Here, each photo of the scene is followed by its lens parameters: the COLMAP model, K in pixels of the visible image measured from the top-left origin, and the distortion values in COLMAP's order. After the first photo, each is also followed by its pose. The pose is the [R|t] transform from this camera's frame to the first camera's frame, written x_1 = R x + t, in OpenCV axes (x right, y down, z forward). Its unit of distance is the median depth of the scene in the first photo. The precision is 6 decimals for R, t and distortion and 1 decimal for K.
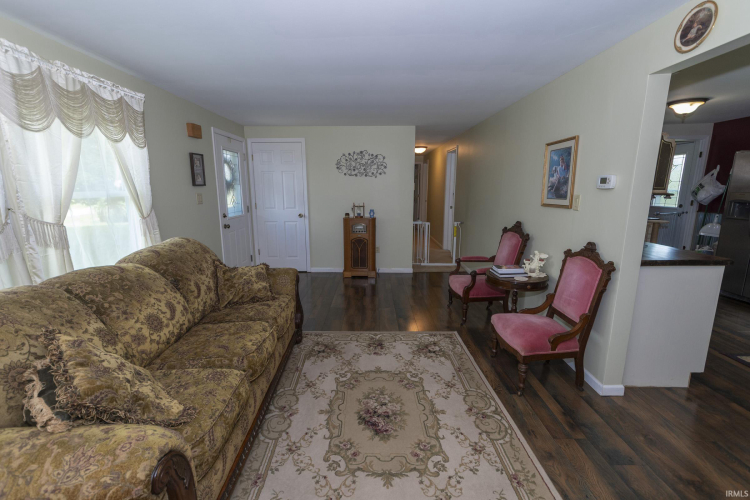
lens RADIAL K [[334.4, 0, 363.8], [0, 334.4, 250.7], [0, 0, 1]] dist [-0.002516, -0.001828]
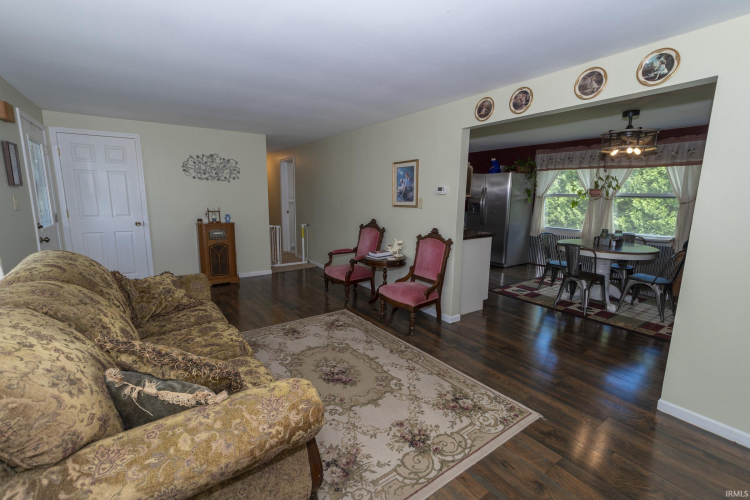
lens RADIAL K [[334.4, 0, 374.0], [0, 334.4, 249.9], [0, 0, 1]] dist [-0.002516, -0.001828]
pose [[0.807700, -0.084754, 0.583470, -0.413809], [0.098857, 0.995072, 0.007694, 0.030958], [-0.581246, 0.051466, 0.812099, -0.086310]]
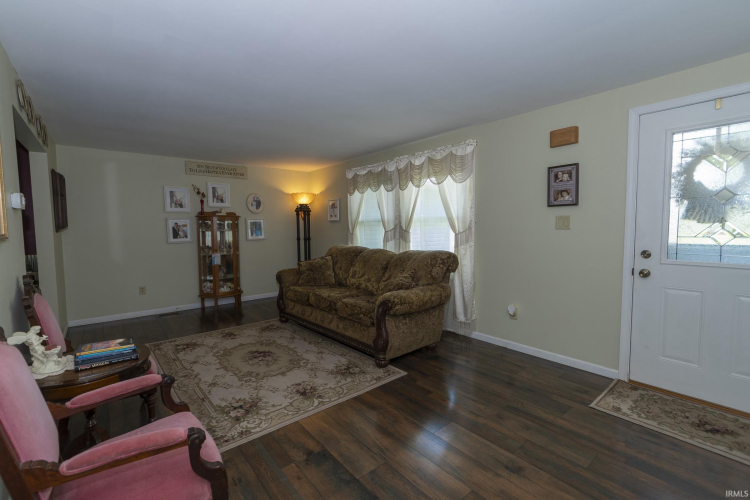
lens RADIAL K [[334.4, 0, 371.4], [0, 334.4, 248.9], [0, 0, 1]] dist [-0.002516, -0.001828]
pose [[-0.757654, 0.060969, -0.649803, 0.500571], [-0.108796, 0.969898, 0.217856, -0.309242], [0.643525, 0.235755, -0.728214, 1.847057]]
